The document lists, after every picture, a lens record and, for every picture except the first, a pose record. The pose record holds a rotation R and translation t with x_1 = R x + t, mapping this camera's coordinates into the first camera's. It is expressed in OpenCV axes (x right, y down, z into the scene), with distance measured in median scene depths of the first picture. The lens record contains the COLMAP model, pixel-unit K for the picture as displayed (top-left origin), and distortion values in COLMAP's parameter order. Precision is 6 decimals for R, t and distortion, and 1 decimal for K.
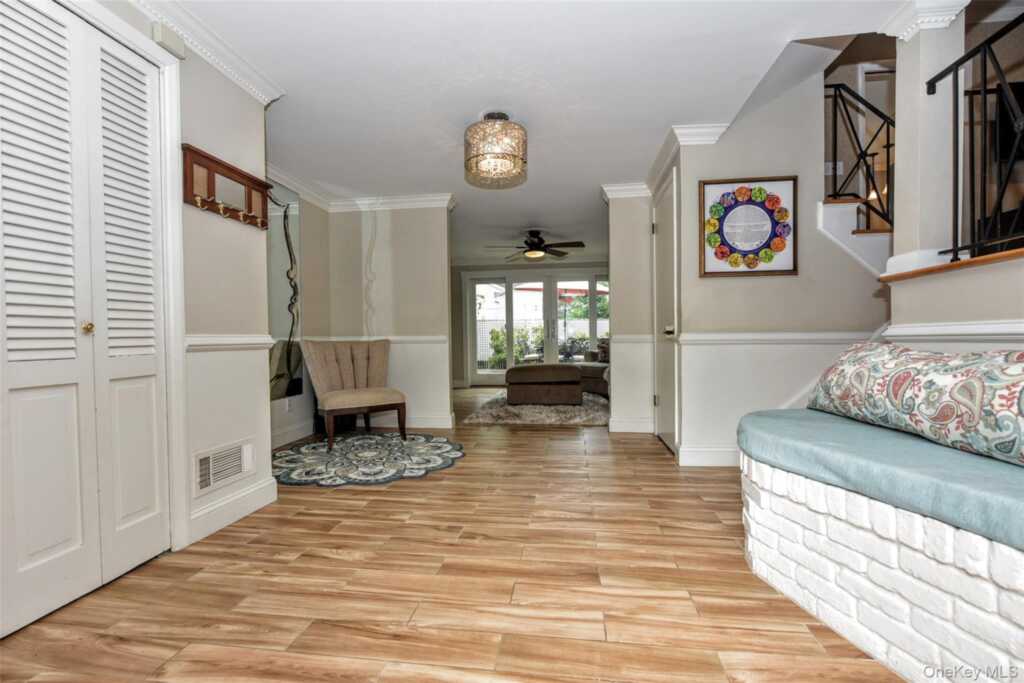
lens RADIAL K [[451.8, 0, 512.0], [0, 451.8, 341.5], [0, 0, 1]] dist [-0.000448, -0.000141]
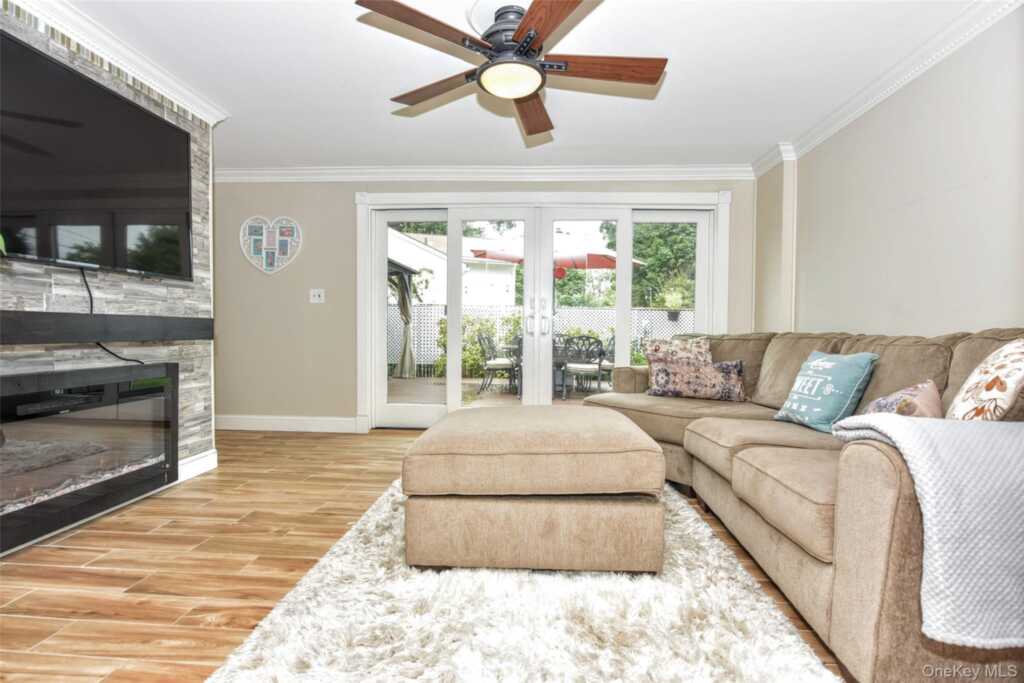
lens RADIAL K [[483.0, 0, 514.2], [0, 483.0, 343.5], [0, 0, 1]] dist [0.000854, 0.000162]
pose [[0.997116, 0.024925, 0.071679, 0.064480], [-0.026200, 0.999514, 0.016899, -0.019965], [-0.071223, -0.018728, 0.997285, 1.317945]]
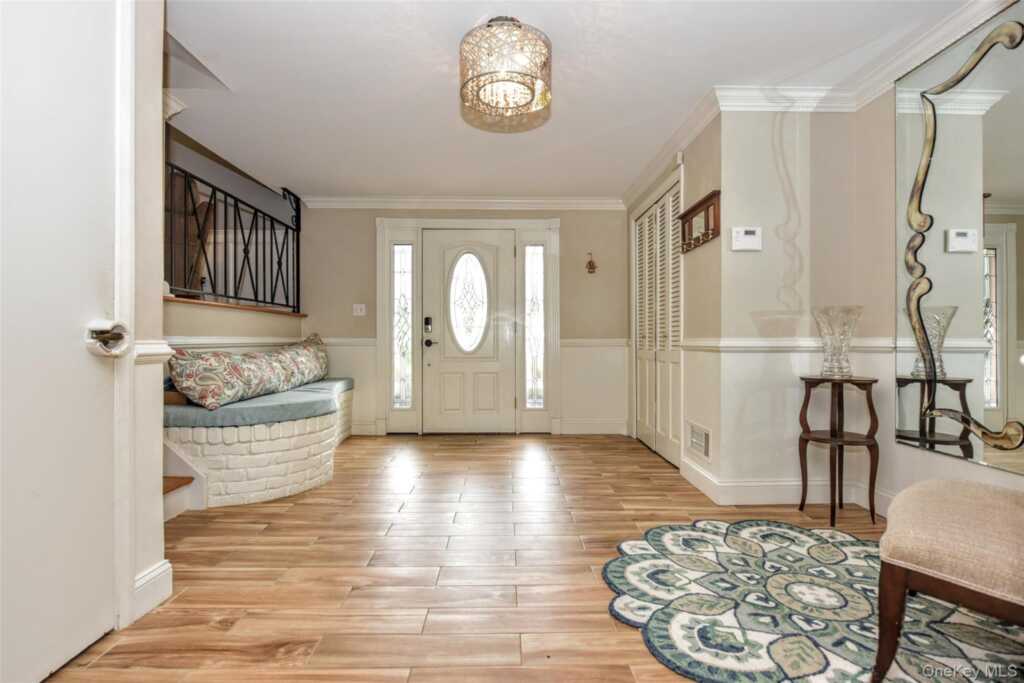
lens RADIAL K [[489.0, 0, 512.0], [0, 489.0, 341.5], [0, 0, 1]] dist [-0.000466, -0.000259]
pose [[-0.989119, 0.010770, -0.146721, 0.068242], [0.009078, 0.999884, 0.012196, -0.021397], [0.146835, 0.010731, -0.989103, 1.744849]]
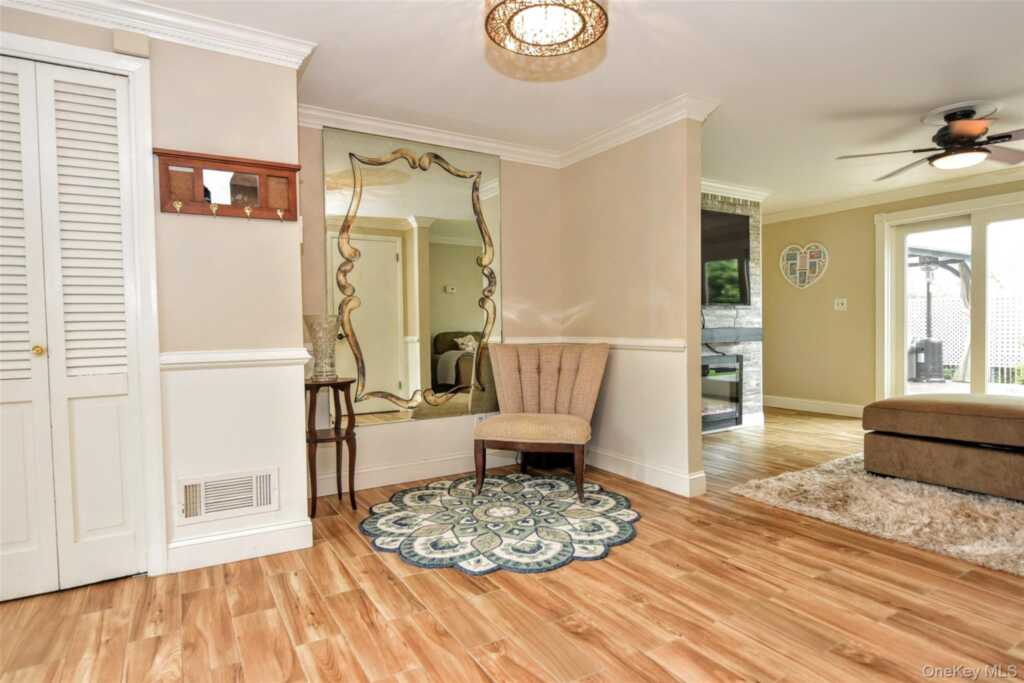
lens RADIAL K [[570.9, 0, 517.7], [0, 570.9, 341.7], [0, 0, 1]] dist [0.000262, -0.000371]
pose [[0.632682, 0.027411, -0.773927, 0.454499], [-0.002240, 0.999434, 0.033567, -0.053905], [0.774409, -0.019504, 0.632385, 0.559862]]
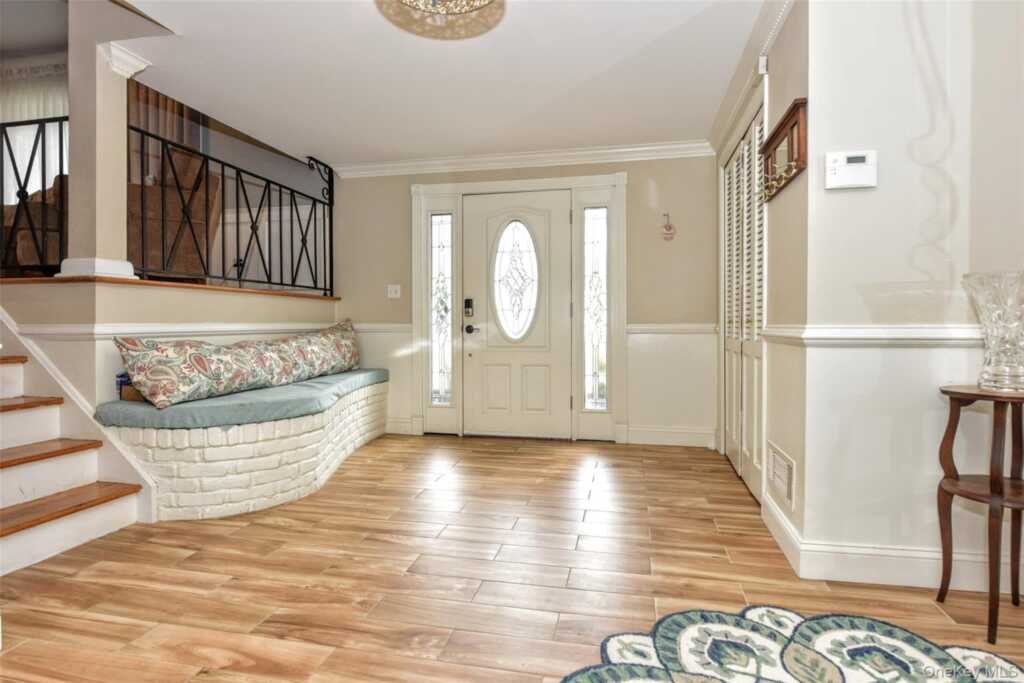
lens RADIAL K [[520.7, 0, 526.8], [0, 520.7, 332.9], [0, 0, 1]] dist [-0.002292, -0.002003]
pose [[-0.997419, 0.011271, 0.070912, -0.162489], [0.013130, 0.999581, 0.025811, -0.024373], [-0.070591, 0.026676, -0.997149, 1.551668]]
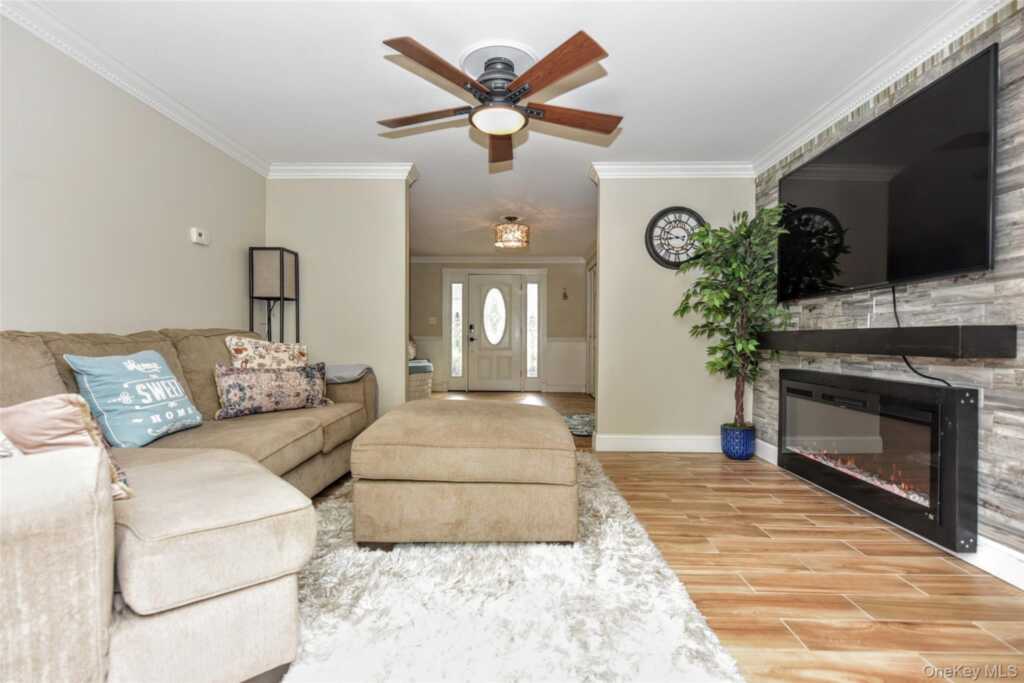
lens RADIAL K [[474.3, 0, 512.0], [0, 474.3, 341.5], [0, 0, 1]] dist [-0.005253, -0.000419]
pose [[-0.994051, 0.005066, -0.108800, 0.172077], [0.003380, 0.999872, 0.015670, -0.028885], [0.108865, 0.015209, -0.993940, 2.886948]]
